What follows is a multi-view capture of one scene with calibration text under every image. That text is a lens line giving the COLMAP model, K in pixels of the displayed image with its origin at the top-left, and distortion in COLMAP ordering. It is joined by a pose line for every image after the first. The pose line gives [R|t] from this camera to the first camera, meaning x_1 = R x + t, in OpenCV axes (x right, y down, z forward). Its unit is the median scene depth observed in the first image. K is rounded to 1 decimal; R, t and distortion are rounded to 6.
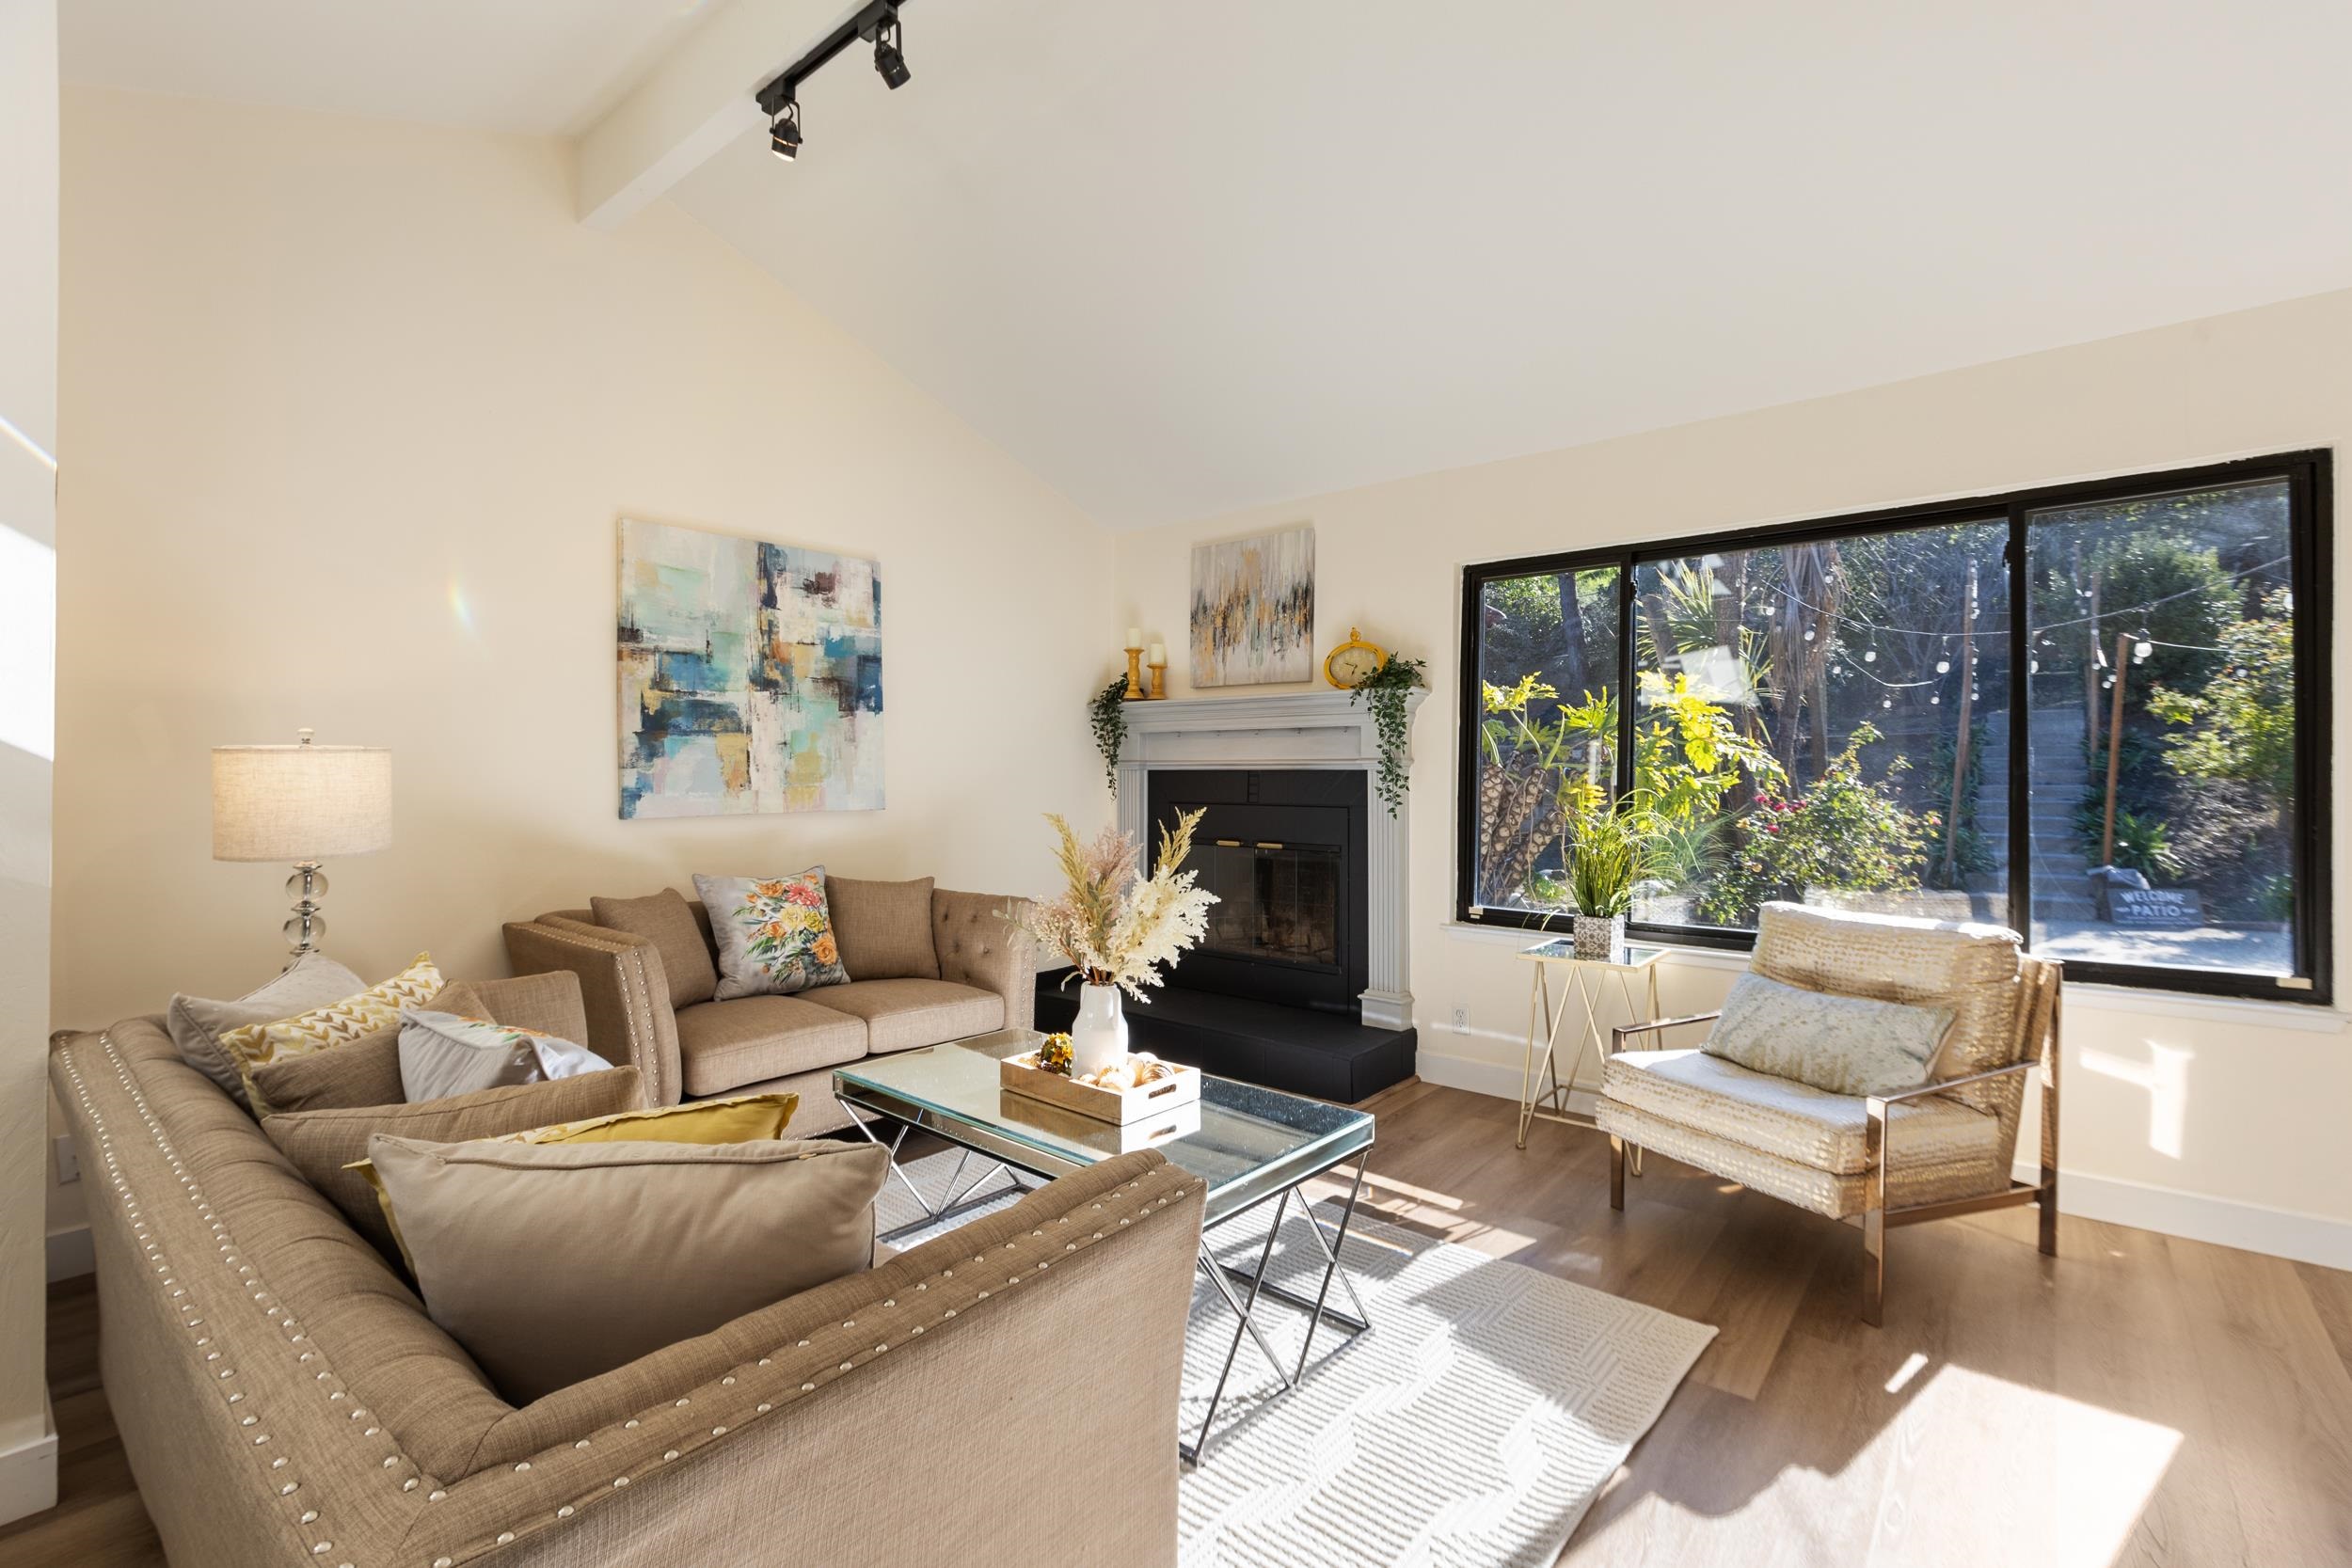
lens RADIAL K [[1040.5, 0, 1164.3], [0, 1040.5, 780.4], [0, 0, 1]] dist [-0.000460, -0.000342]
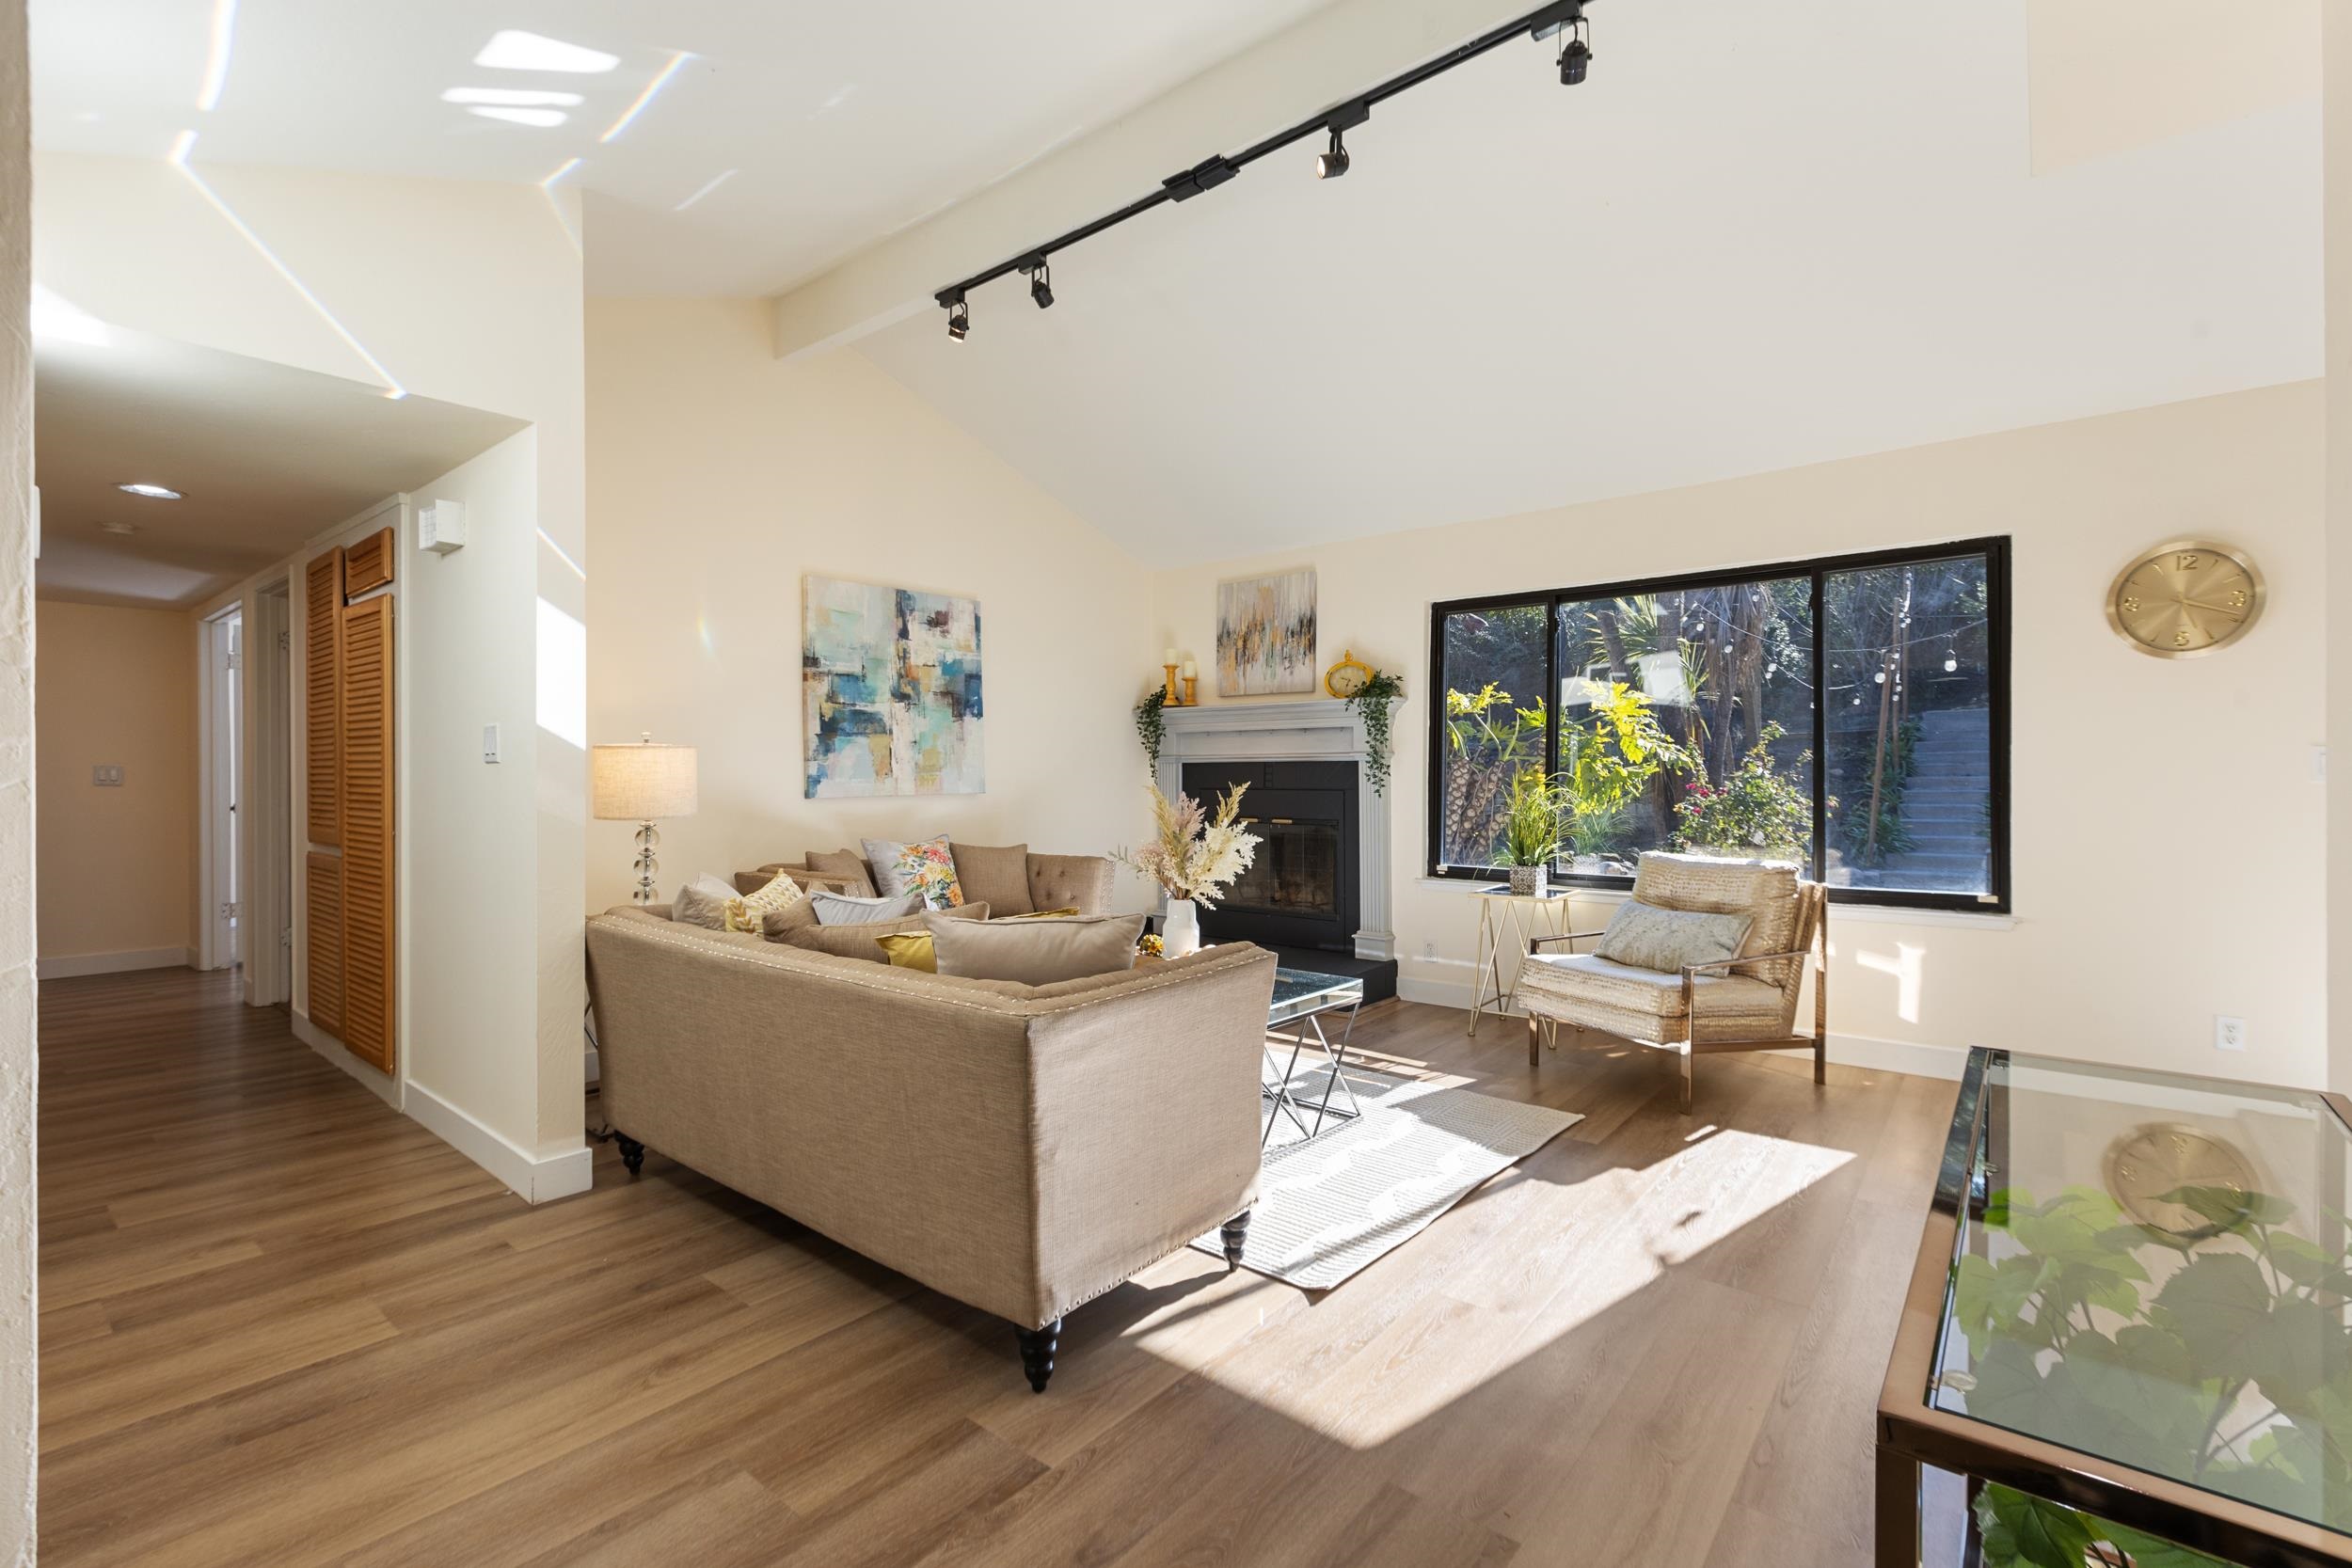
lens RADIAL K [[1040.5, 0, 1179.0], [0, 1040.5, 777.0], [0, 0, 1]] dist [-0.000460, -0.000342]
pose [[0.999799, -0.005387, 0.019318, -0.069534], [0.005460, 0.999978, -0.003768, 0.018314], [-0.019298, 0.003873, 0.999806, -0.379465]]
